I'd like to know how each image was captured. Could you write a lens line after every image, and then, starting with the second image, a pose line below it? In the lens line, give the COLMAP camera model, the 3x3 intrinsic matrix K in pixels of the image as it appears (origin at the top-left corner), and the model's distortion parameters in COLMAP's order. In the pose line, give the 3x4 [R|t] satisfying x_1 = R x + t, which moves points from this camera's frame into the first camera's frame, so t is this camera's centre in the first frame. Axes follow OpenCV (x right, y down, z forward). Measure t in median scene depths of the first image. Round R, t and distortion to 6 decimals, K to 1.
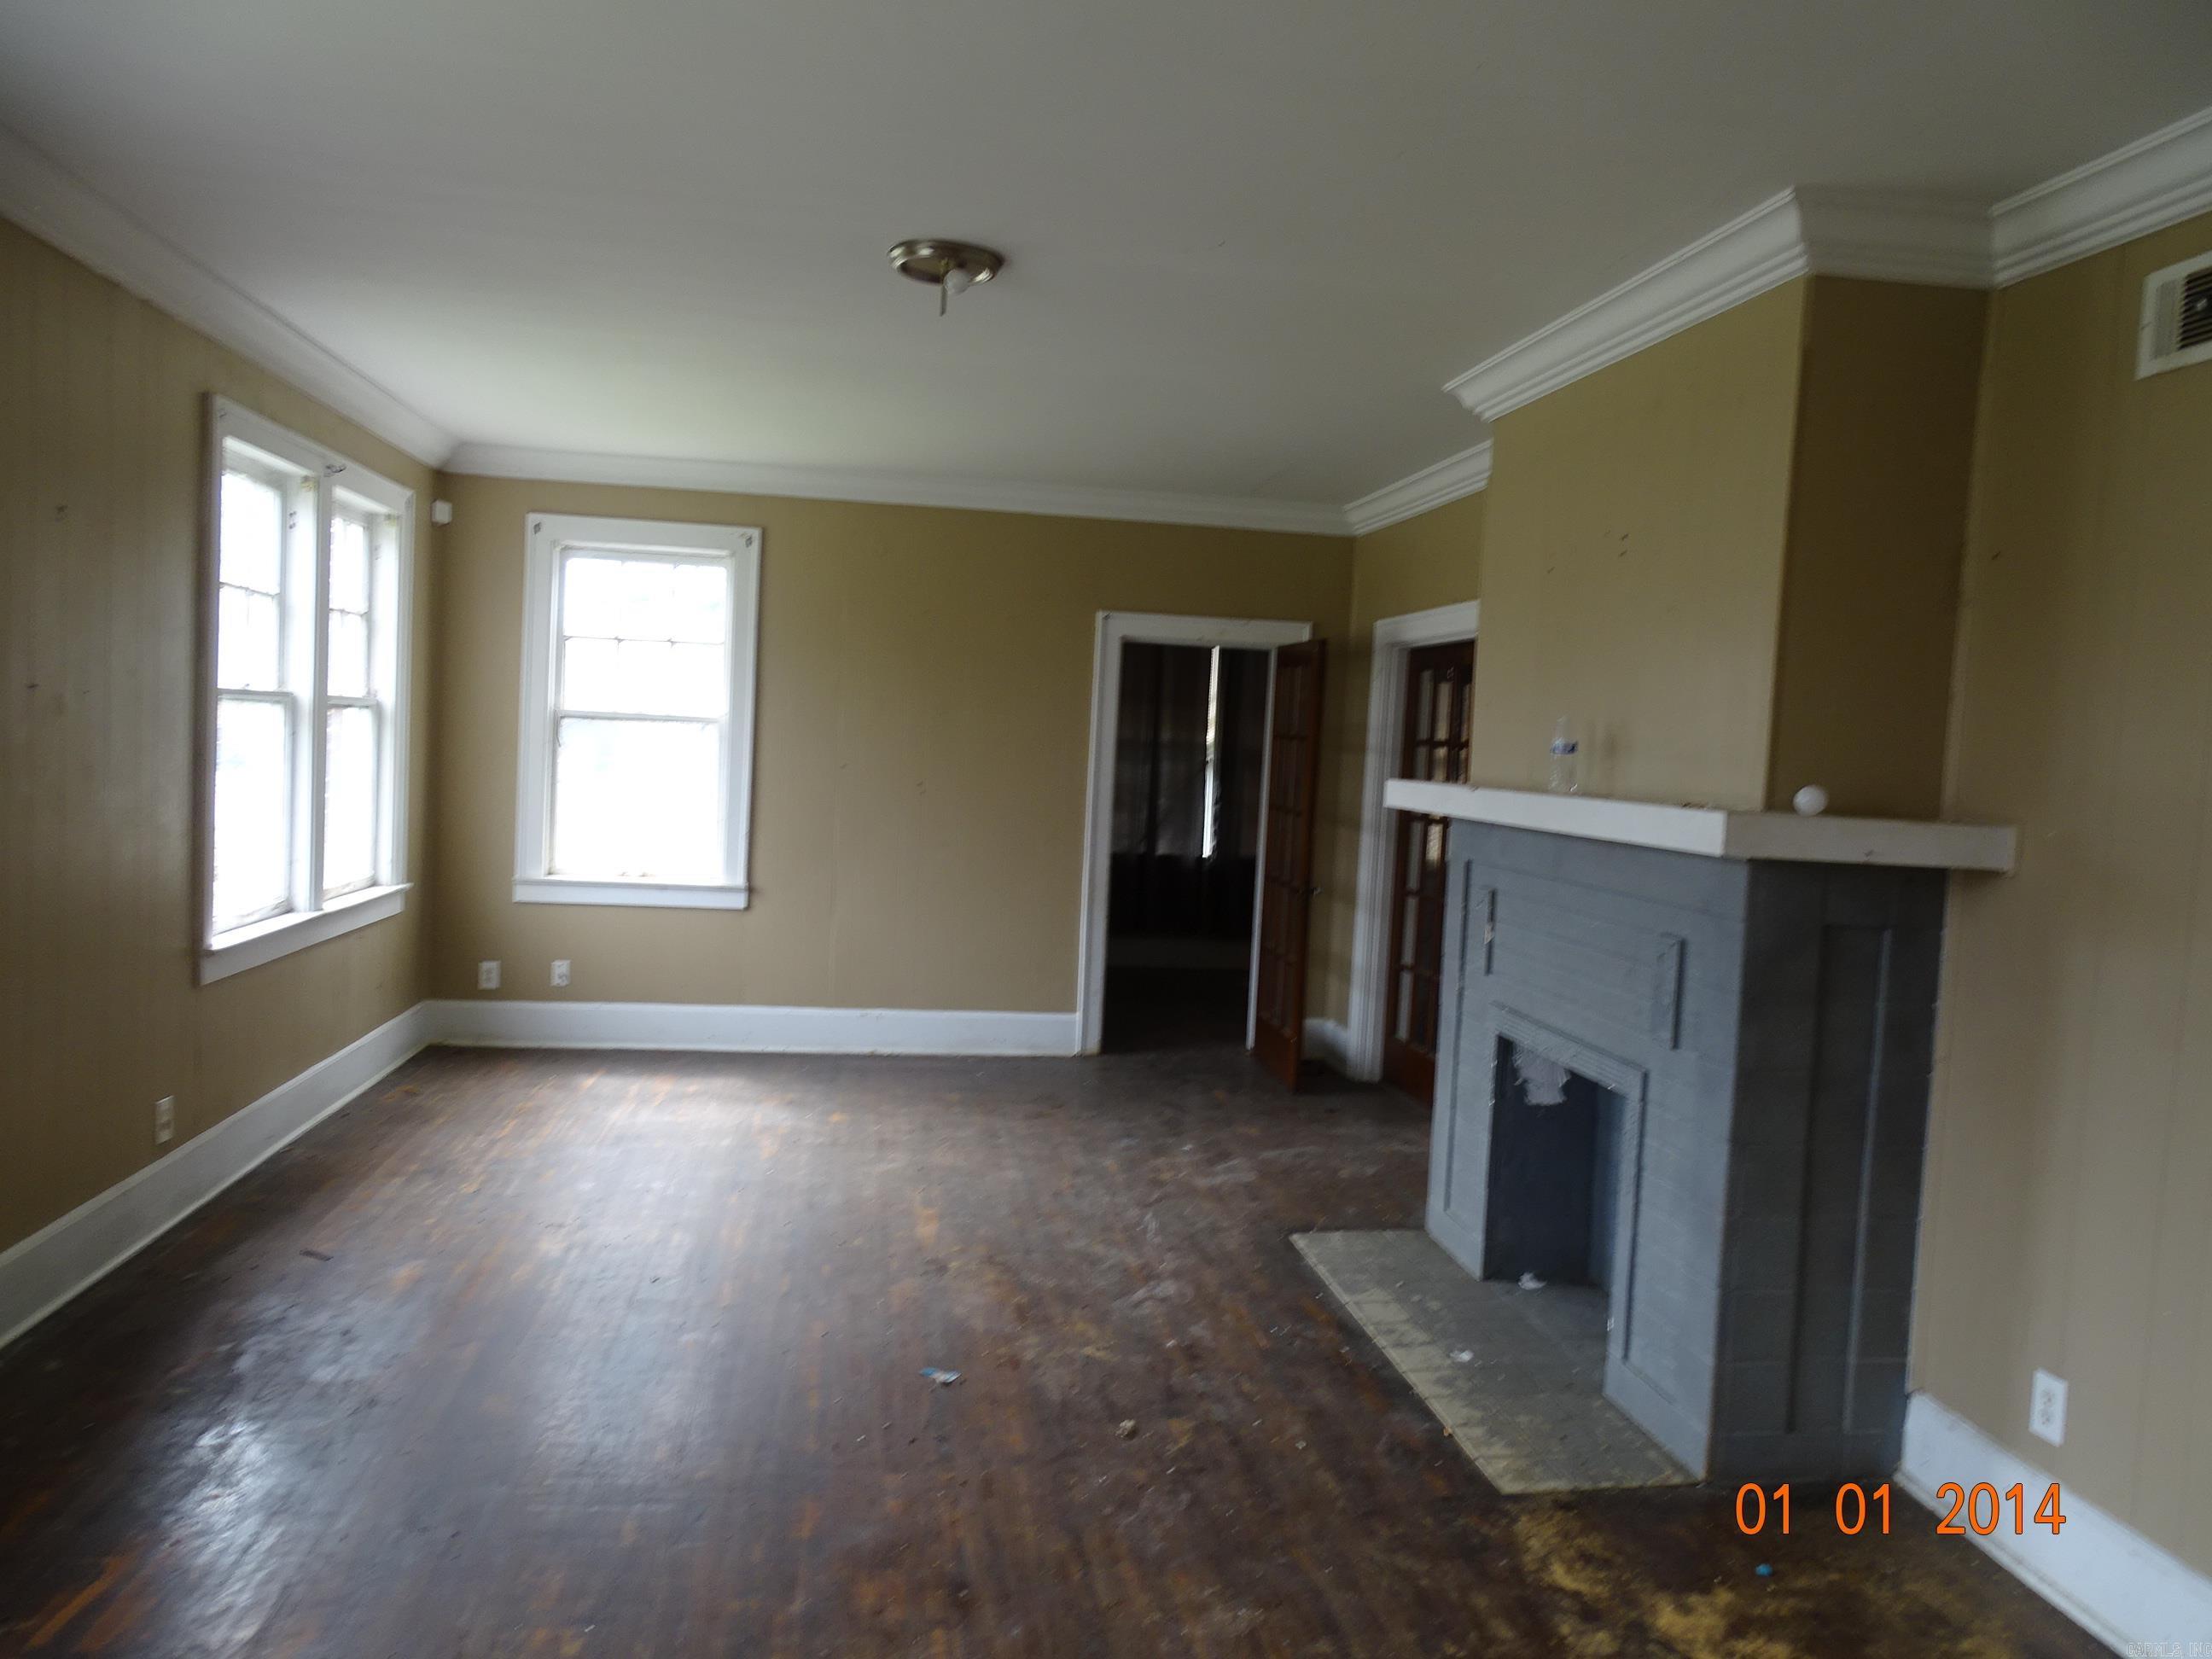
lens RADIAL K [[1596.8, 0, 1106.0], [0, 1596.8, 829.5], [0, 0, 1]] dist [-0.006644, -0.000721]
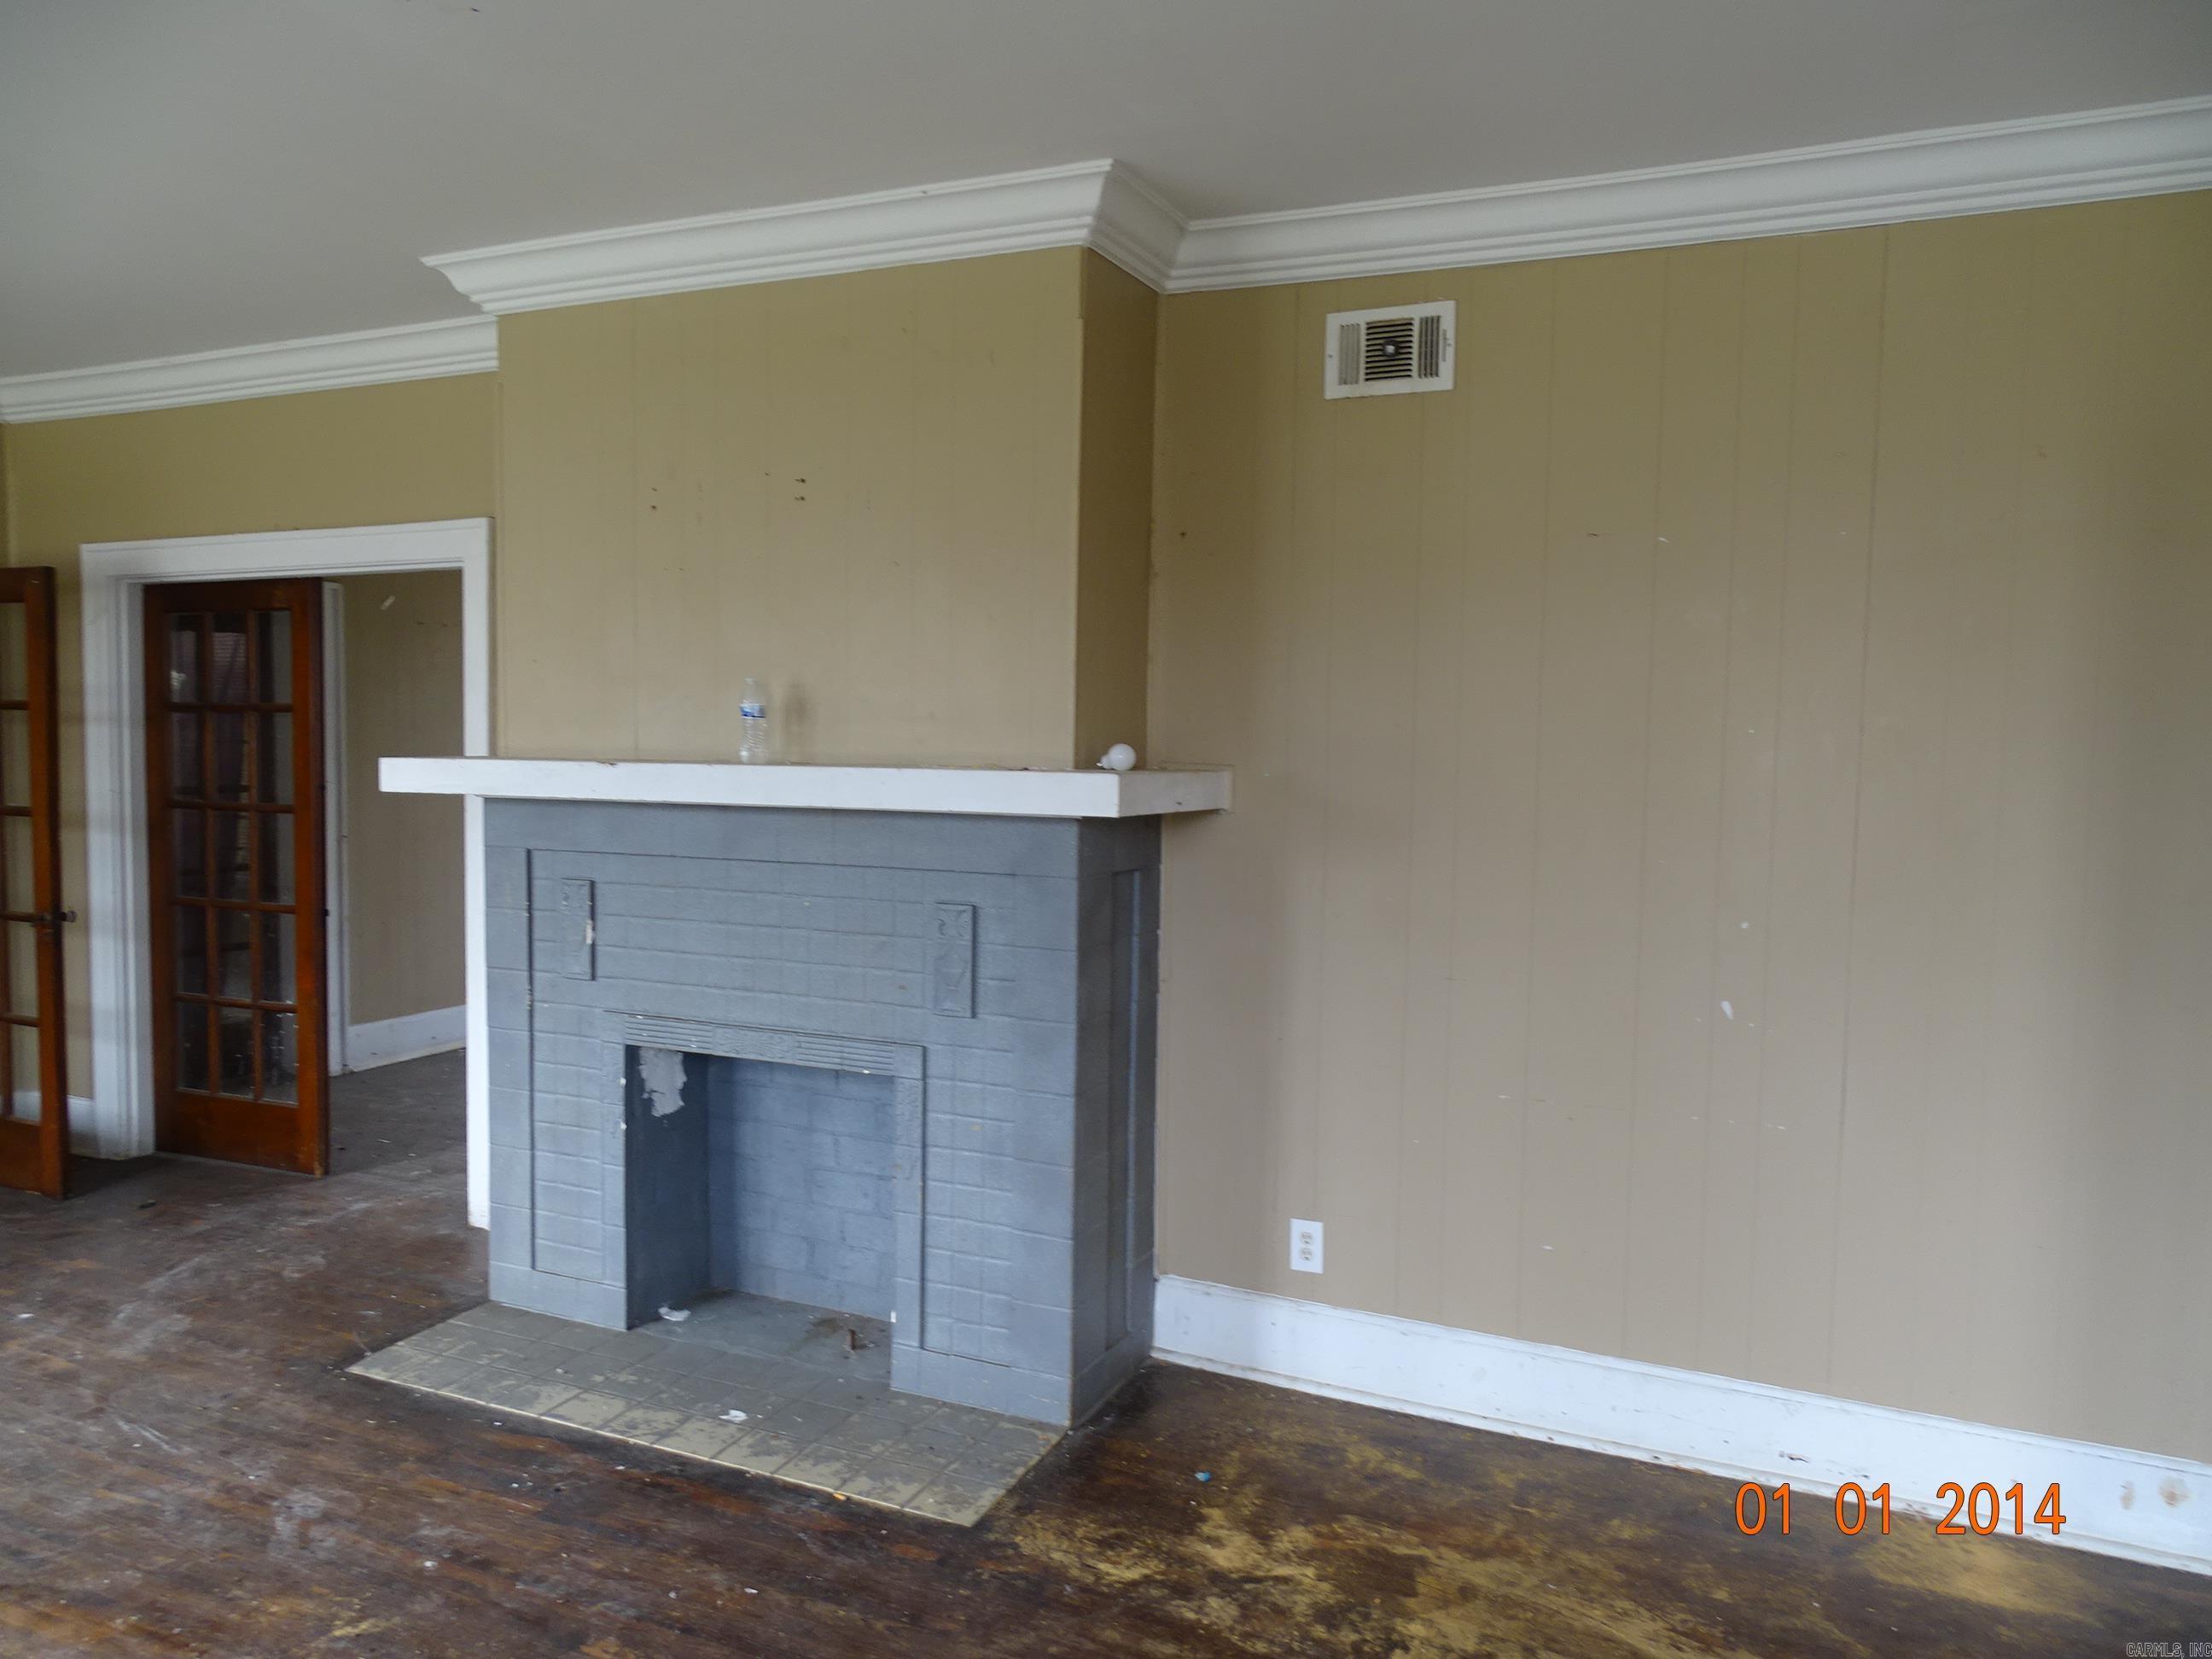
lens RADIAL K [[1589.2, 0, 1106.0], [0, 1589.2, 829.5], [0, 0, 1]] dist [0.008000, 0.004408]
pose [[0.539839, -0.091356, 0.836796, -0.401761], [0.062215, 0.995705, 0.068569, -0.038783], [-0.839466, 0.015045, 0.543204, 0.391568]]
